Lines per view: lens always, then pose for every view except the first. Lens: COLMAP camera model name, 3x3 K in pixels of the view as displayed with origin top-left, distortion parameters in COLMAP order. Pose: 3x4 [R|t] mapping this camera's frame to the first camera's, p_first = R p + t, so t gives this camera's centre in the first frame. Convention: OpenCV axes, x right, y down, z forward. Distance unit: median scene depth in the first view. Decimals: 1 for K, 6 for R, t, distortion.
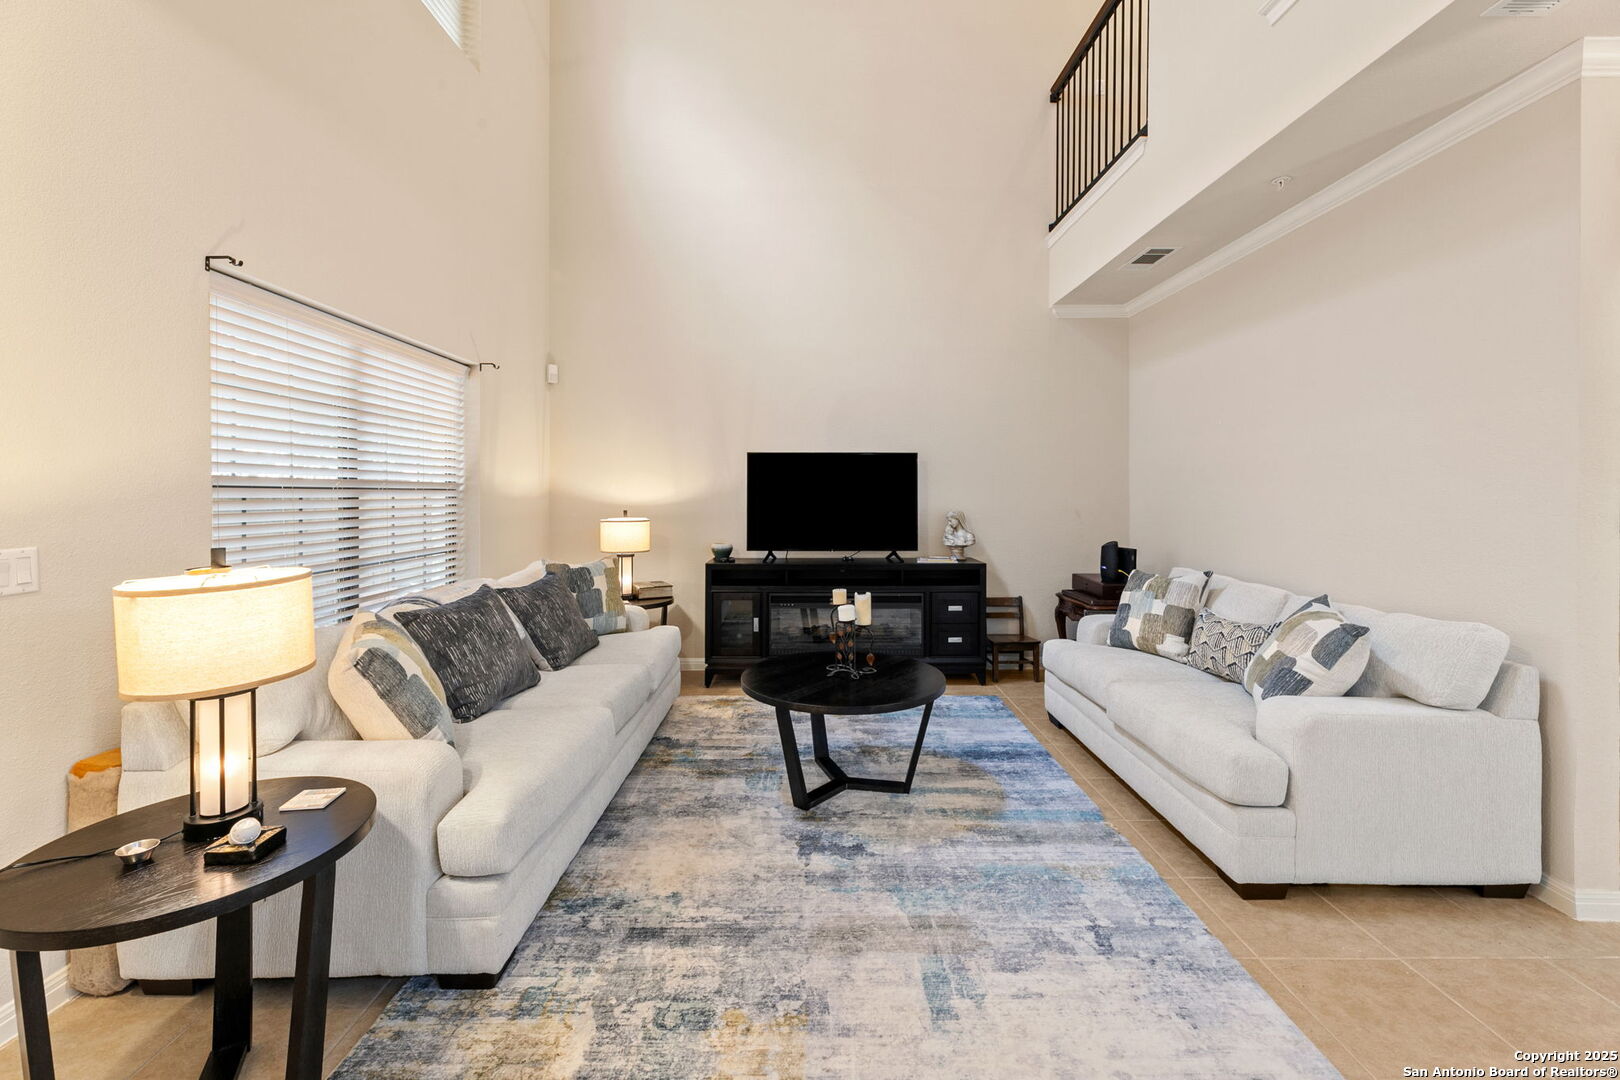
lens RADIAL K [[653.4, 0, 869.3], [0, 653.4, 493.0], [0, 0, 1]] dist [0.002708, -0.000967]
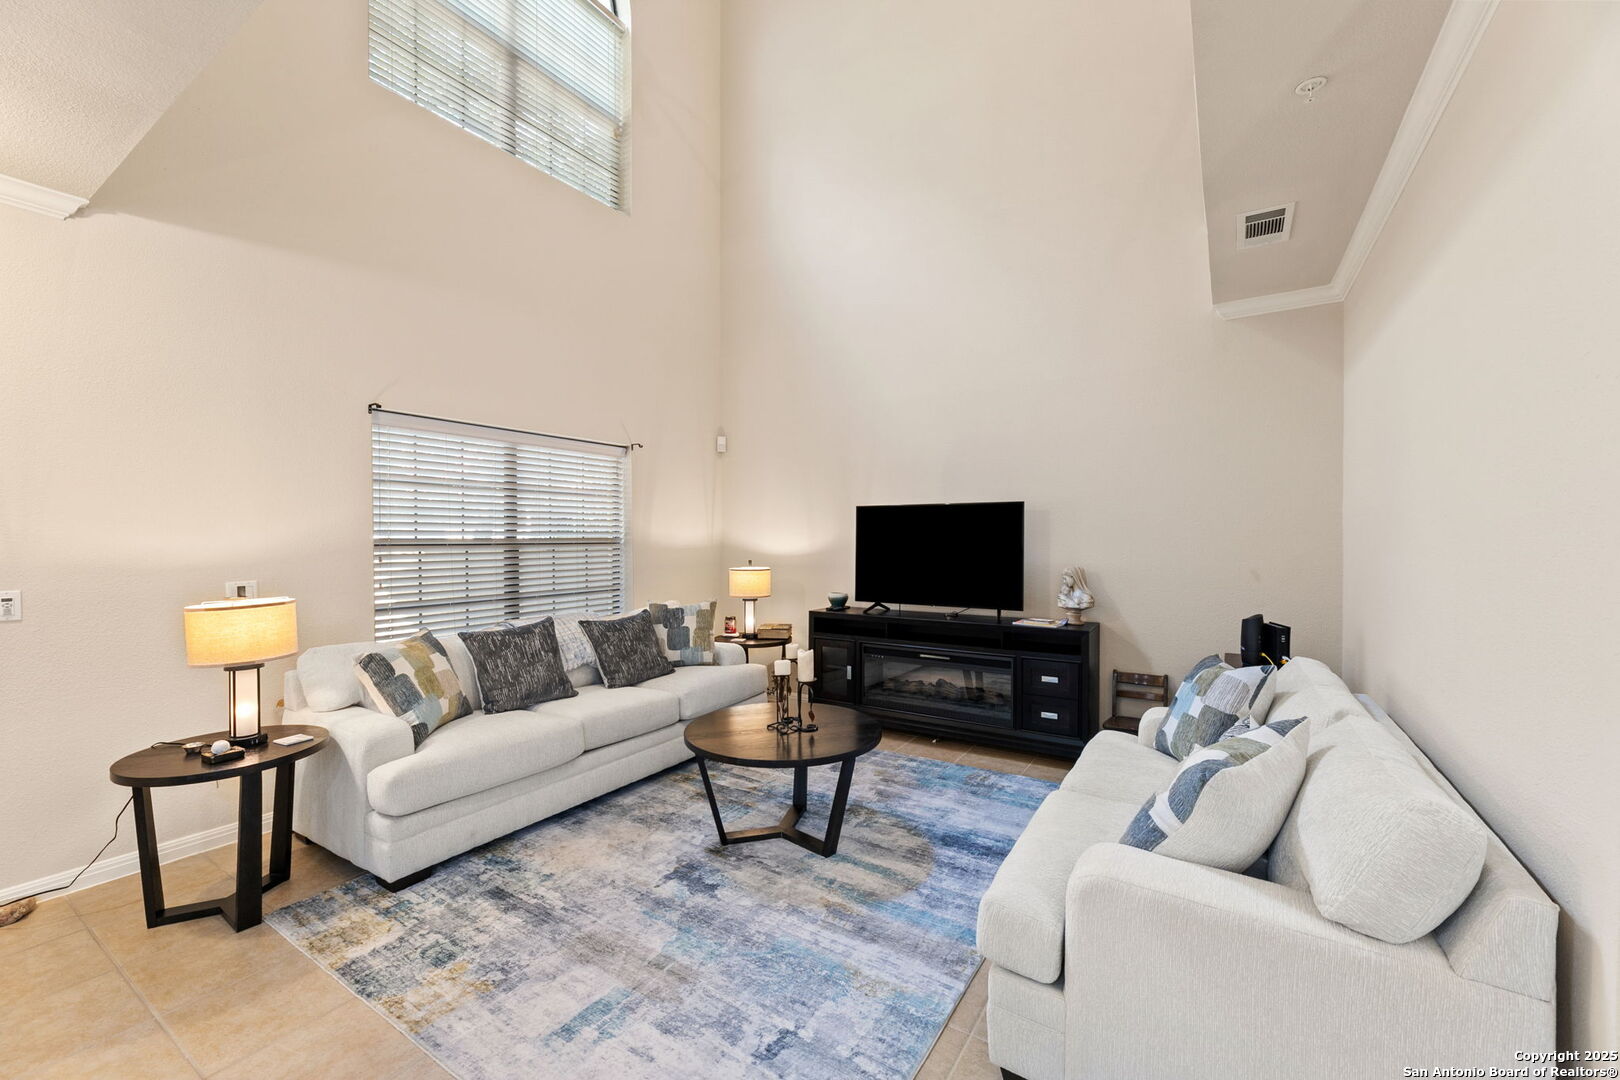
lens RADIAL K [[653.4, 0, 813.9], [0, 653.4, 541.5], [0, 0, 1]] dist [0.002708, -0.000967]
pose [[0.838105, 0.003098, -0.545500, 0.431580], [0.000064, 0.999983, 0.005777, -0.016227], [0.545509, -0.004876, 0.838091, 0.123992]]
